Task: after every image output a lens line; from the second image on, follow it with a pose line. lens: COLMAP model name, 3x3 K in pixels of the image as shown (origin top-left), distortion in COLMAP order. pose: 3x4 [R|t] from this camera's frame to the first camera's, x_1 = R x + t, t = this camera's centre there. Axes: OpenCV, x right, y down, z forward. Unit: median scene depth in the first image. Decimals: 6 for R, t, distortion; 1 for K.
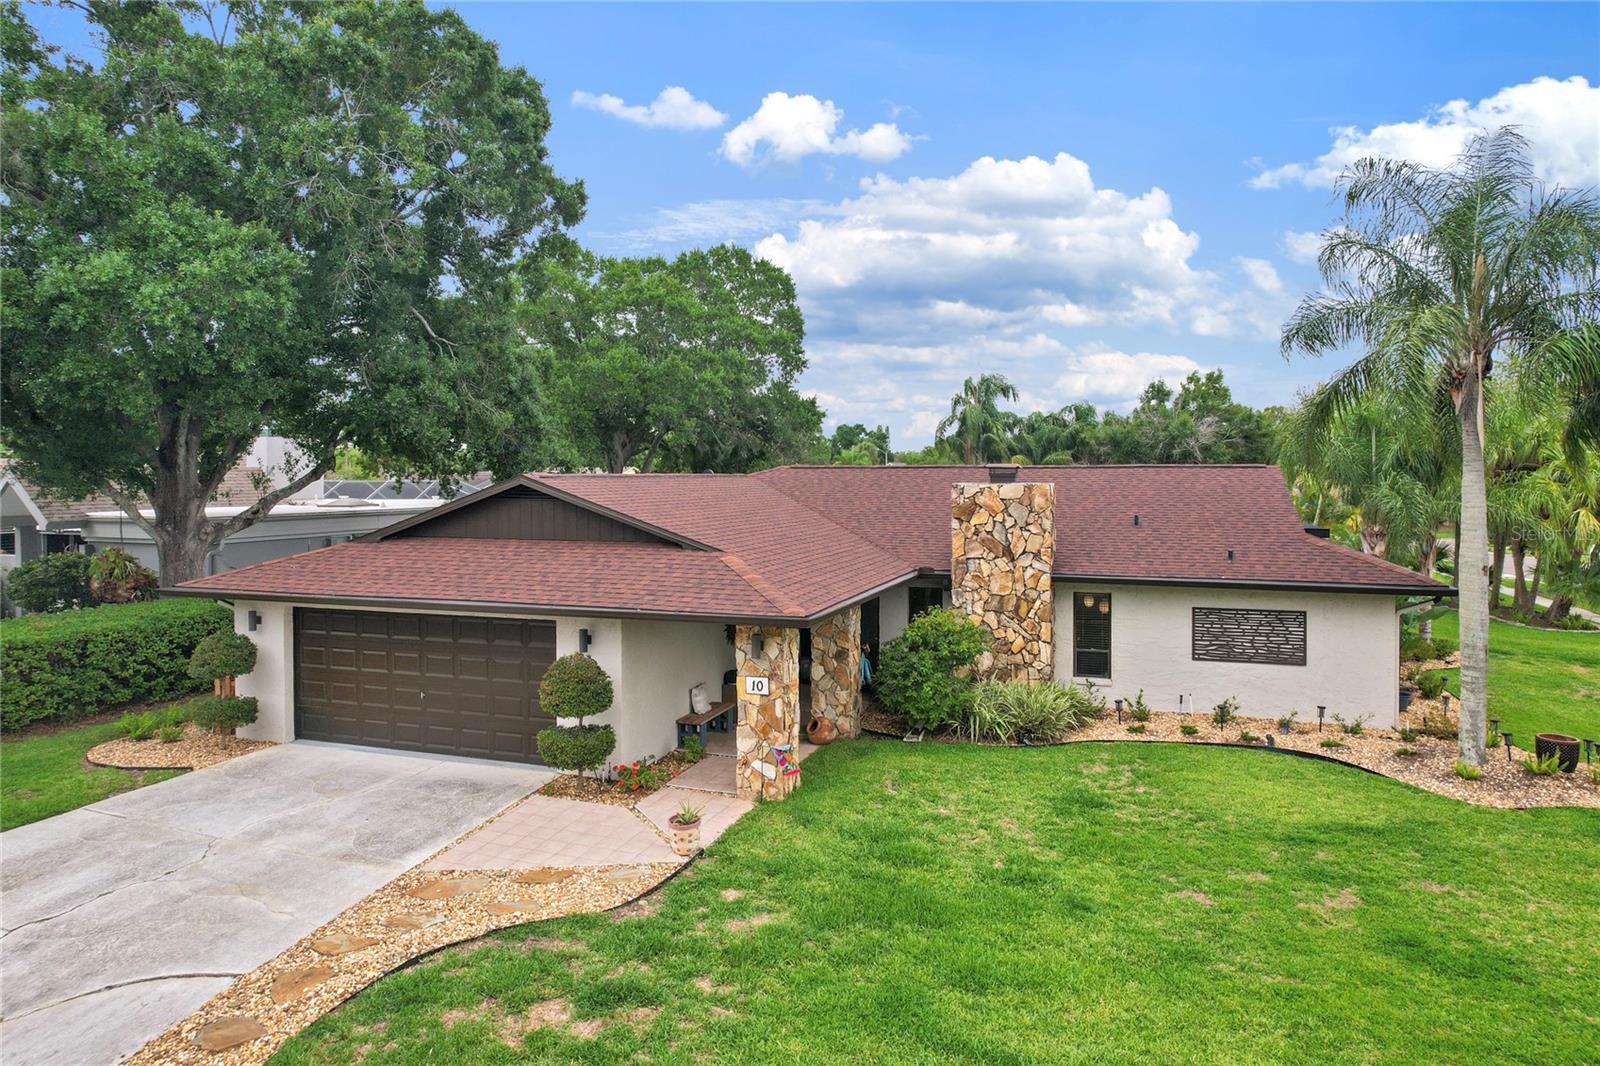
lens RADIAL K [[1040.9, 0, 796.0], [0, 1040.9, 473.6], [0, 0, 1]] dist [-0.067492, 0.061983]
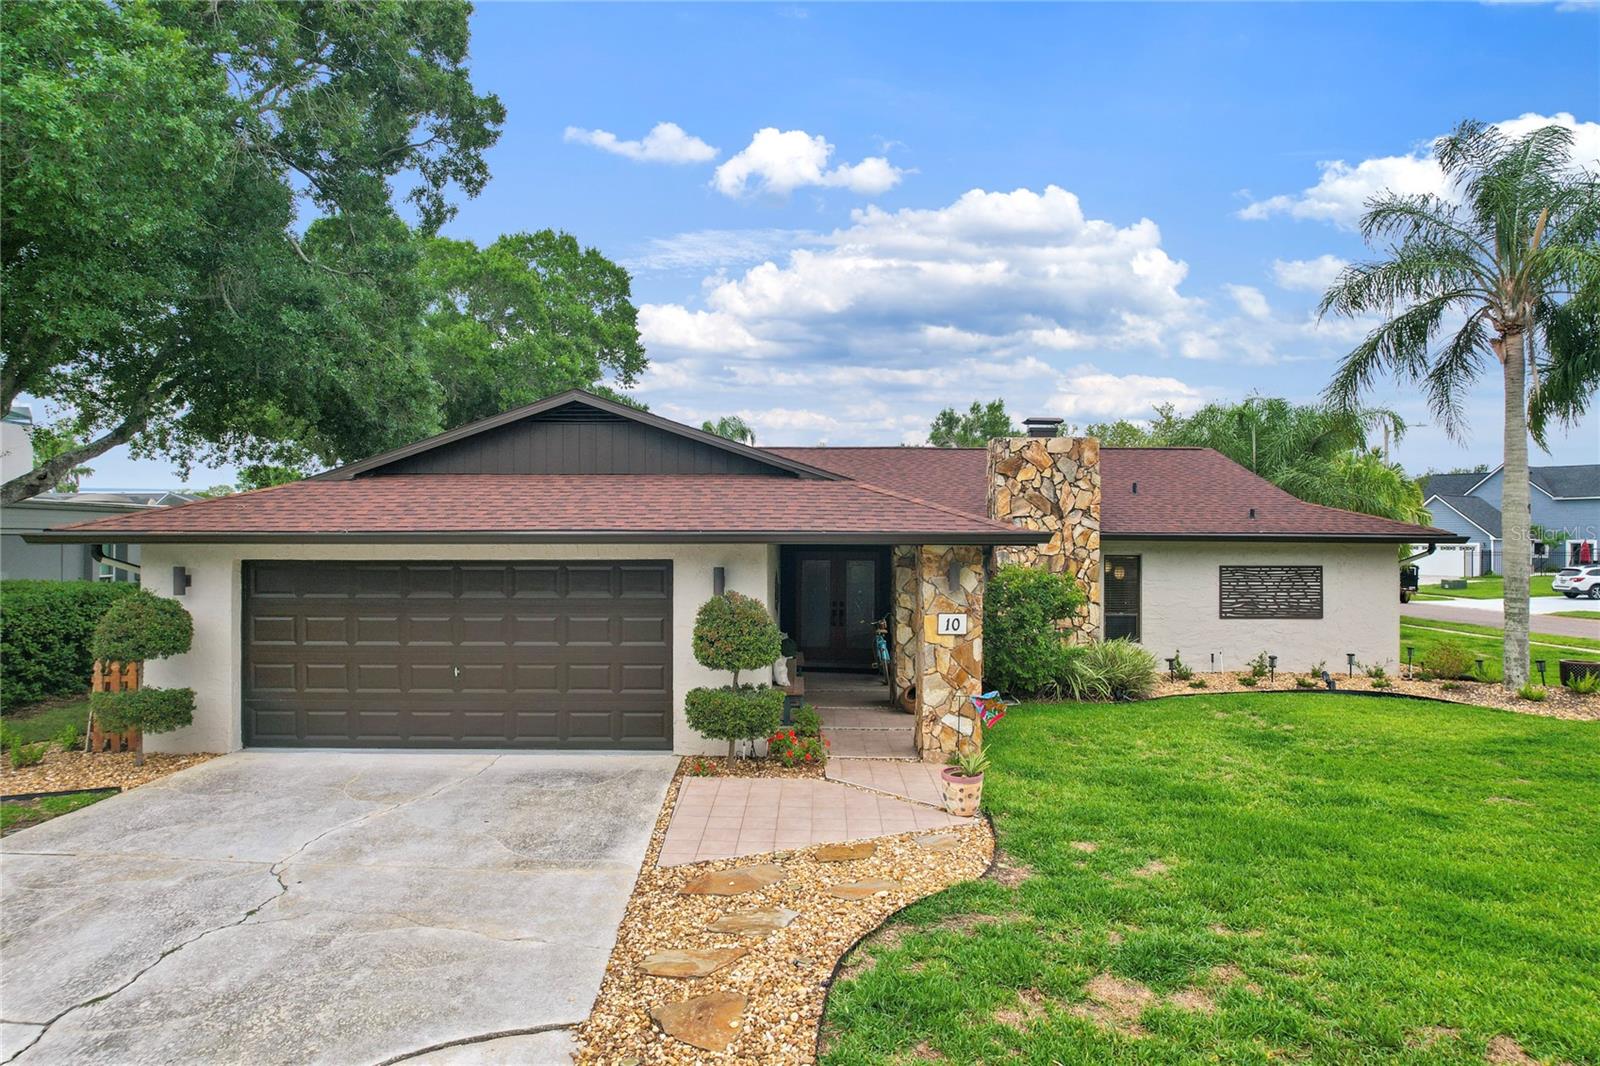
lens RADIAL K [[1023.2, 0, 800.0], [0, 1023.2, 533.0], [0, 0, 1]] dist [-0.078818, 0.080227]
pose [[0.948020, 0.003450, 0.318191, -0.354735], [-0.002530, 0.999991, -0.003304, 0.114594], [-0.318199, 0.002328, 0.948021, 0.222250]]
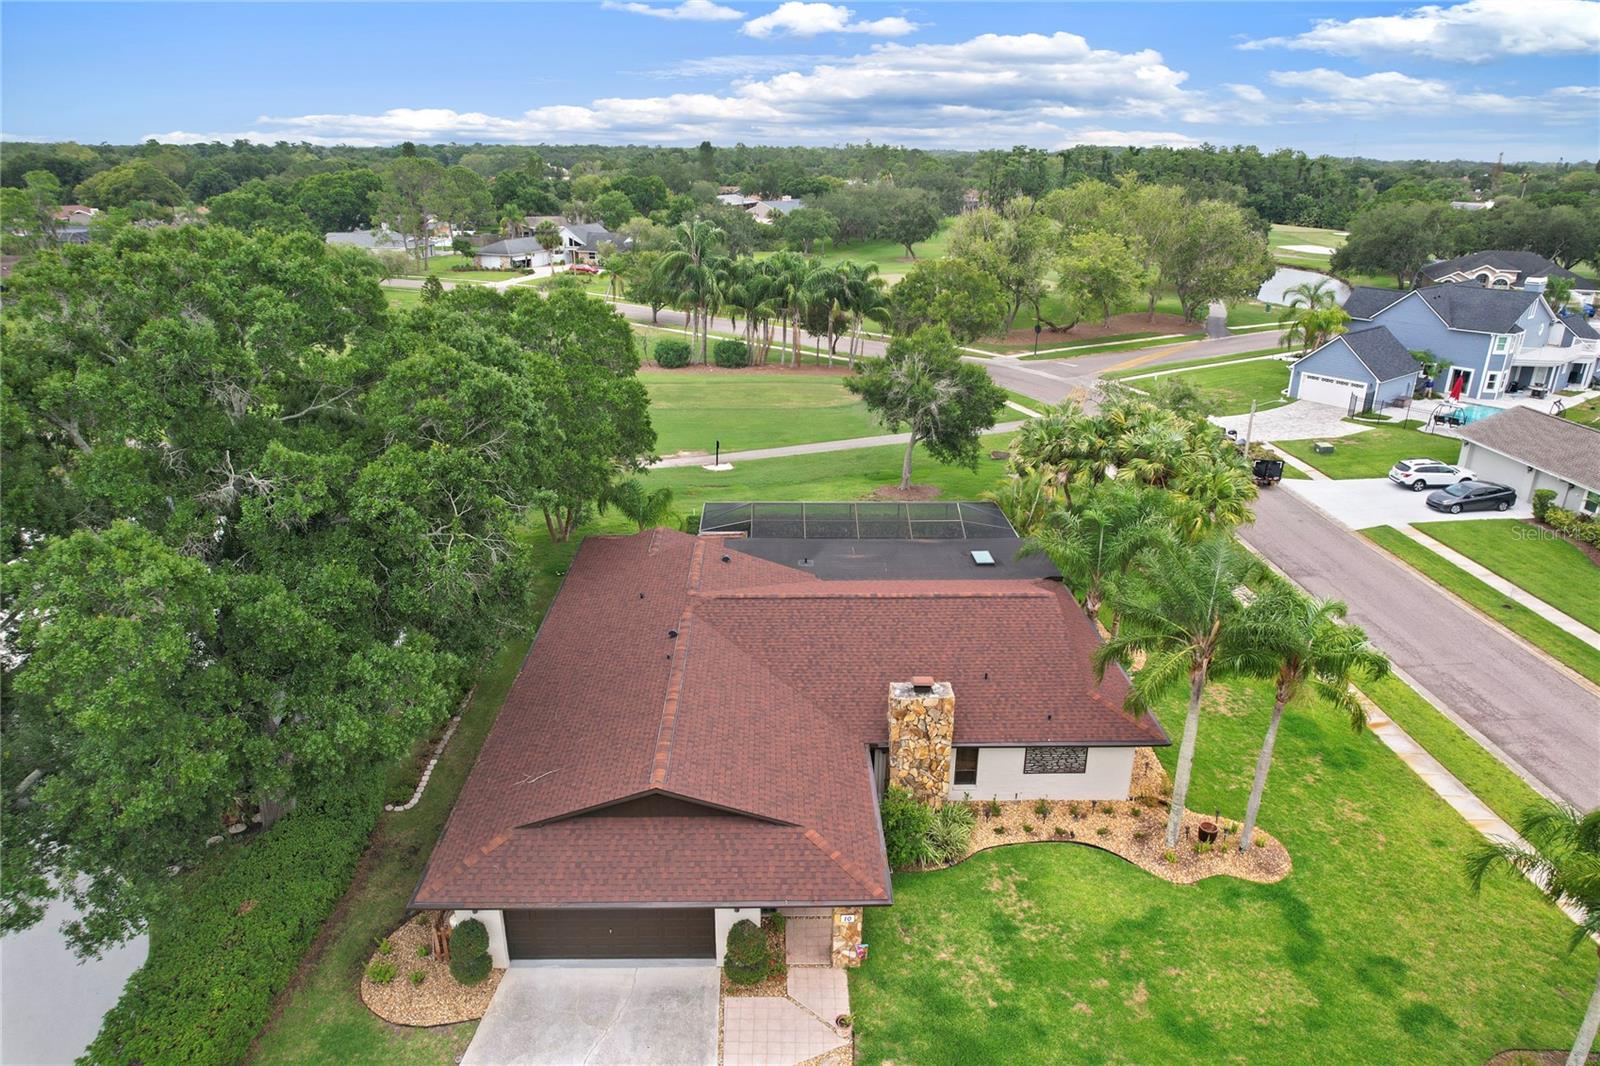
lens RADIAL K [[1023.2, 0, 800.0], [0, 1023.2, 533.0], [0, 0, 1]] dist [-0.078818, 0.080227]
pose [[0.939303, -0.114508, 0.323416, -0.509971], [-0.007015, 0.936052, 0.351791, -0.869325], [-0.343017, -0.332707, 0.878433, -0.232015]]
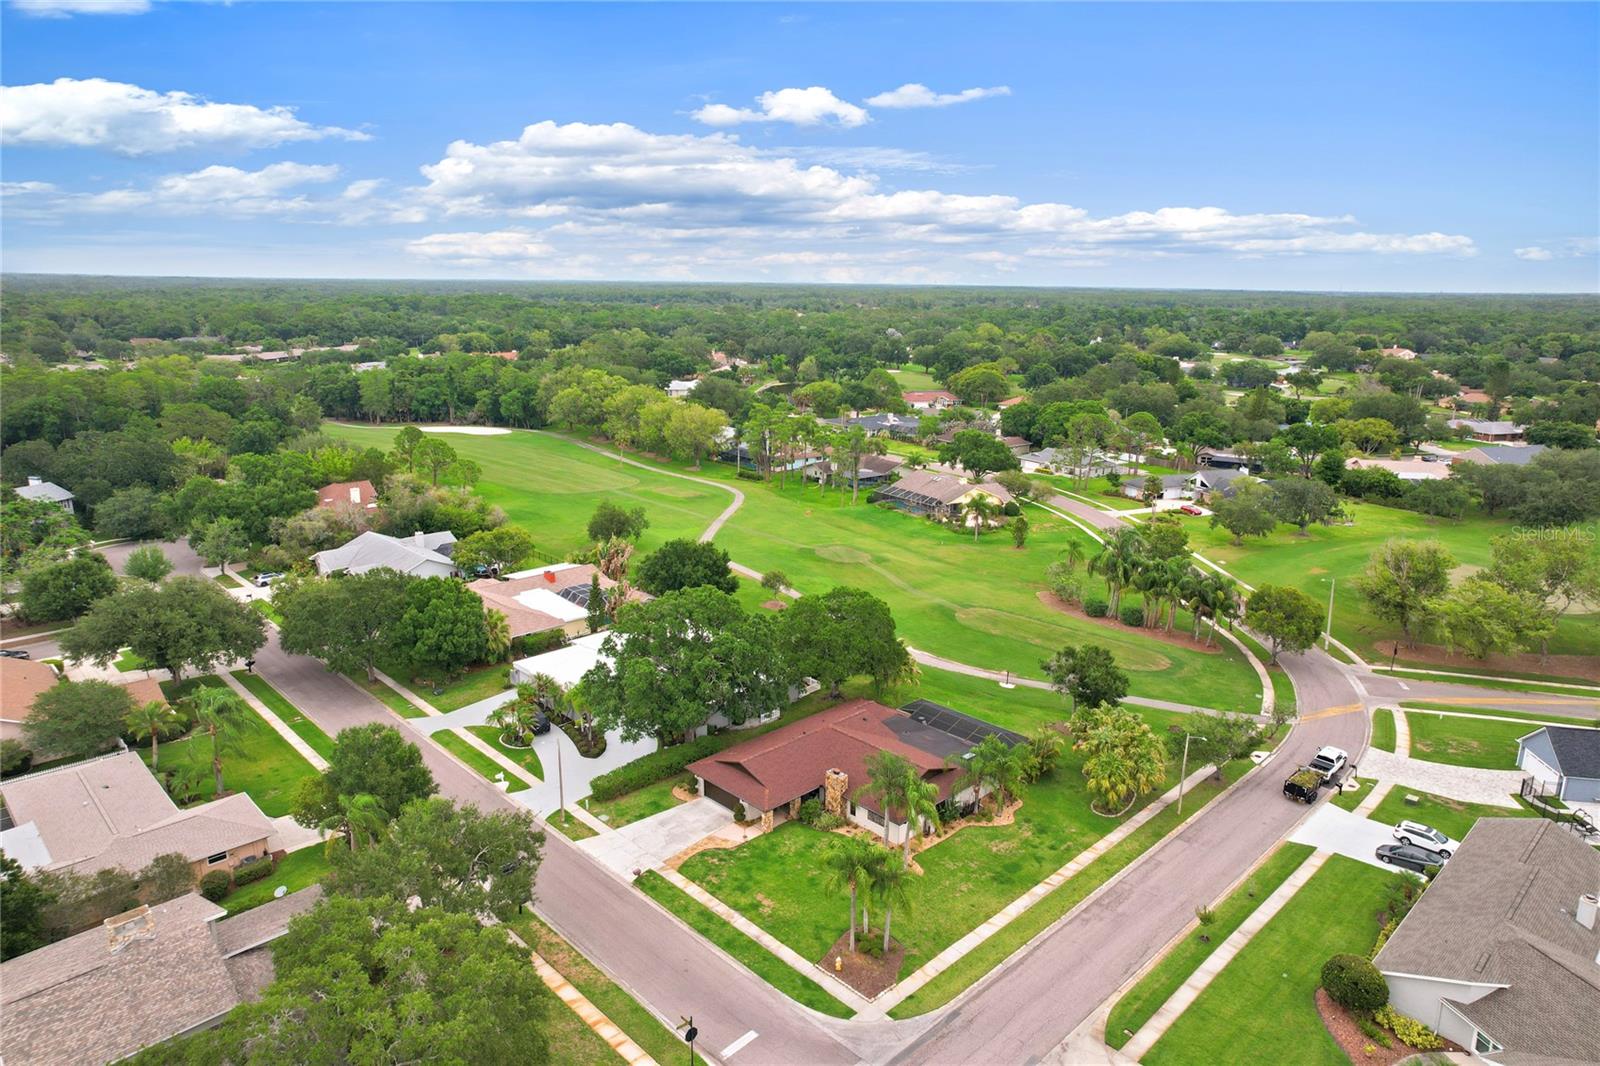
lens RADIAL K [[1007.7, 0, 800.0], [0, 1007.7, 533.0], [0, 0, 1]] dist [-0.022511, -0.000631]
pose [[0.890876, 0.120396, -0.438001, 2.215228], [-0.013491, 0.970823, 0.239417, -2.468874], [0.454047, -0.207382, 0.866507, -3.226366]]
